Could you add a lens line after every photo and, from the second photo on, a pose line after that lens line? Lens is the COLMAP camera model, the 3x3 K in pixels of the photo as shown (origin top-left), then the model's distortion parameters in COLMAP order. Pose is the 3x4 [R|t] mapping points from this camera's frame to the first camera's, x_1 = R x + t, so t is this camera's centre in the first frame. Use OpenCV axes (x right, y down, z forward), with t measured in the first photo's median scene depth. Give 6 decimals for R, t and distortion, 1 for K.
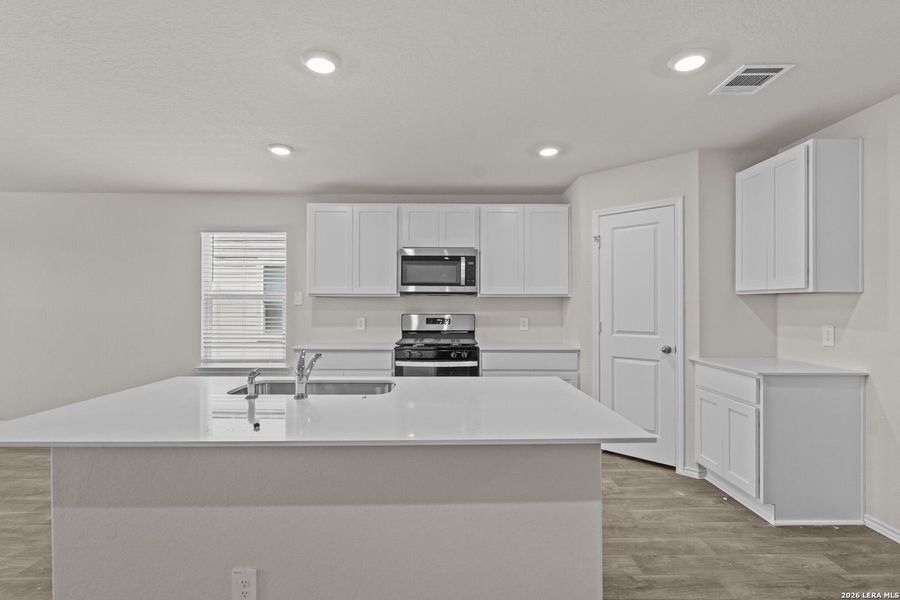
lens RADIAL K [[436.3, 0, 449.1], [0, 436.3, 300.6], [0, 0, 1]] dist [-0.004303, 0.000214]
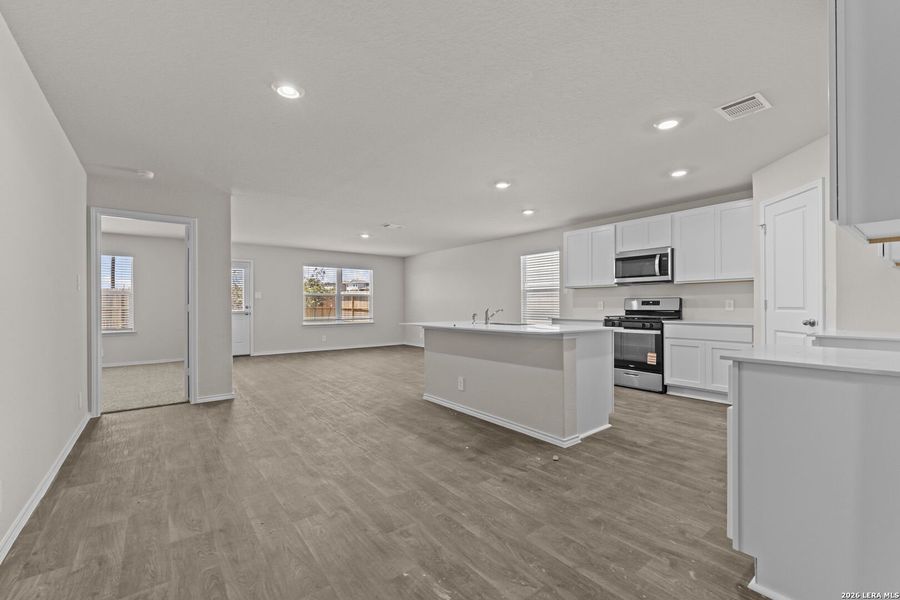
lens RADIAL K [[374.2, 0, 453.6], [0, 374.2, 304.9], [0, 0, 1]] dist [-0.000780, 0.000103]
pose [[0.612280, -0.004605, -0.790628, 0.550921], [0.013590, 0.999897, 0.004701, 0.040949], [0.790524, -0.013623, 0.612279, -0.212731]]
